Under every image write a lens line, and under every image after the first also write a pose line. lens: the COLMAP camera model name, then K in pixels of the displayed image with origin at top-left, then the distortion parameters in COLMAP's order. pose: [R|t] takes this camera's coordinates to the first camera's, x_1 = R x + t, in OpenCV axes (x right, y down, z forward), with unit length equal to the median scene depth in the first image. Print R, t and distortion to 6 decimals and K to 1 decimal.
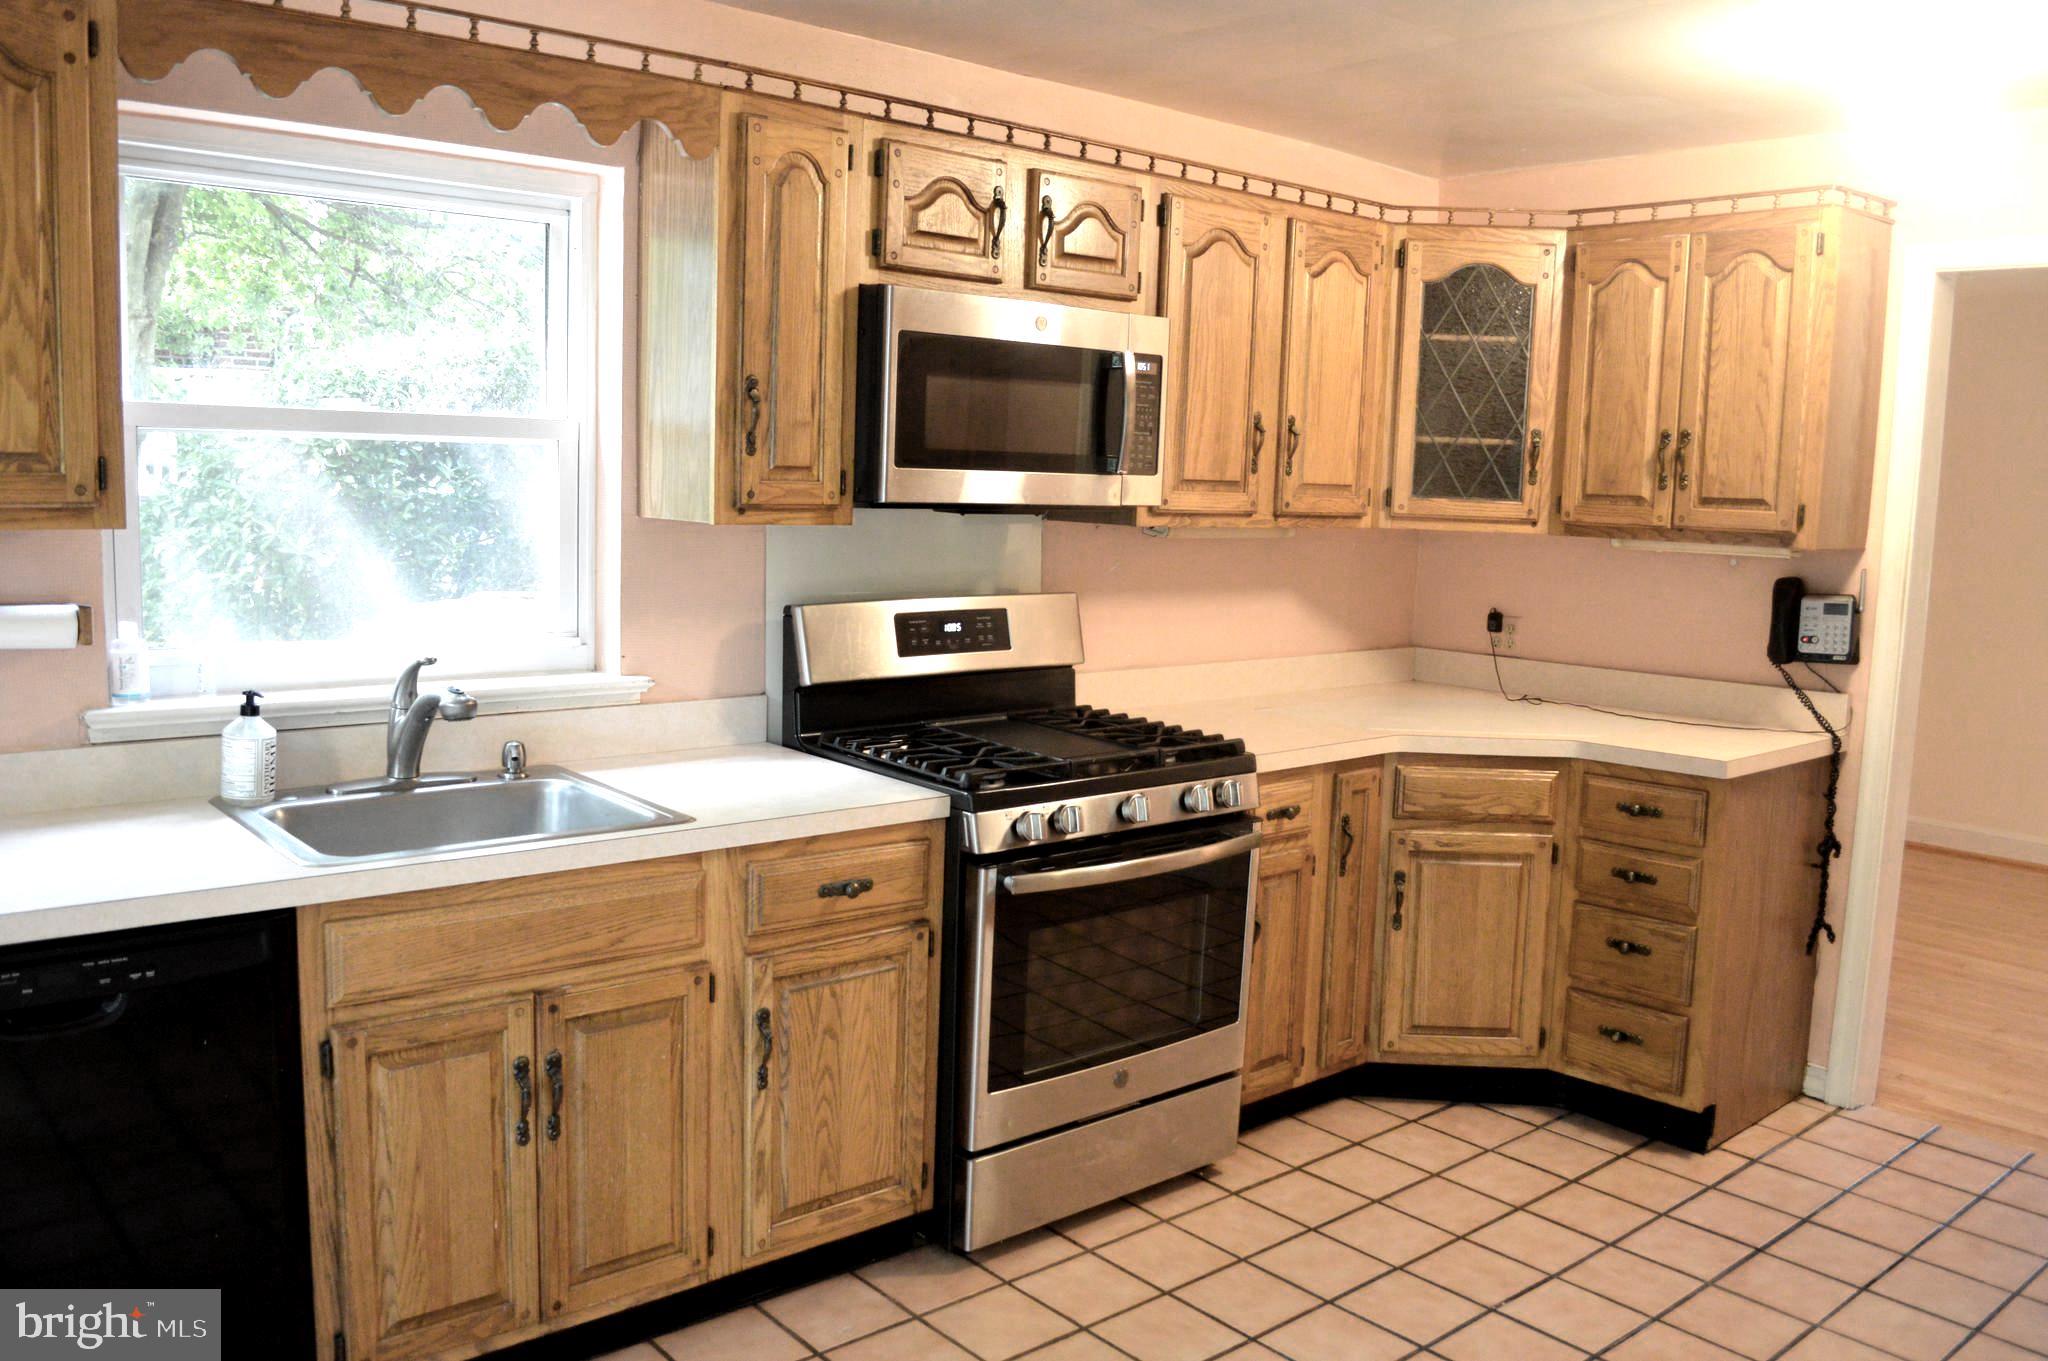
lens RADIAL K [[1635.2, 0, 1040.8], [0, 1635.2, 680.6], [0, 0, 1]] dist [-0.085795, 0.015593]
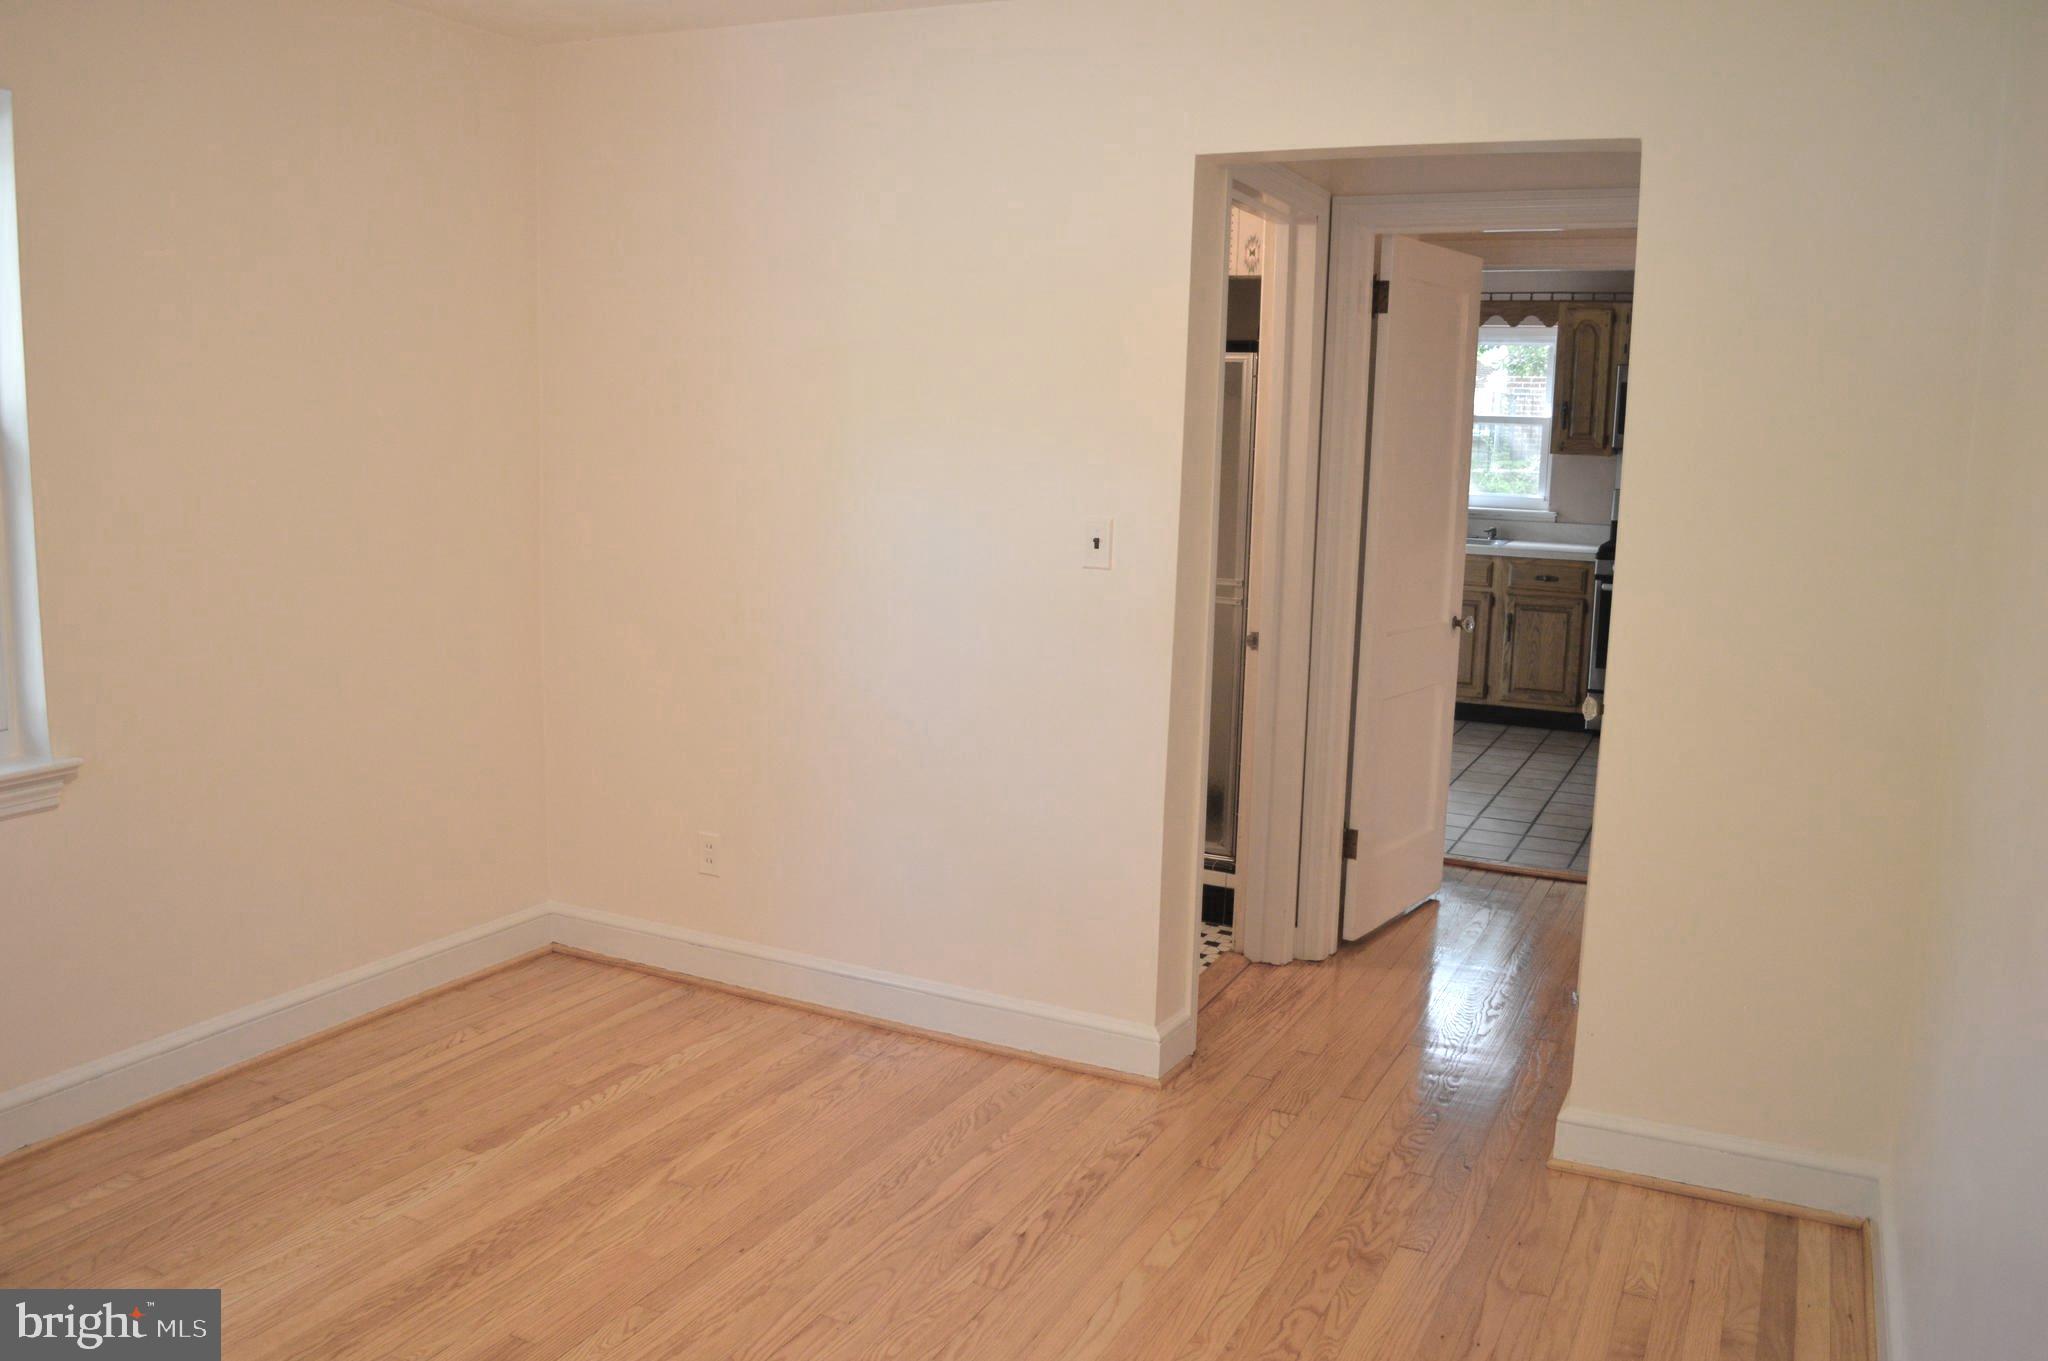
lens RADIAL K [[1635.2, 0, 1007.5], [0, 1635.2, 683.1], [0, 0, 1]] dist [-0.085795, 0.015593]
pose [[0.384437, 0.120200, -0.915292, 1.743205], [-0.132514, 0.988404, 0.074143, 0.180858], [0.913591, 0.092786, 0.395907, -0.793949]]
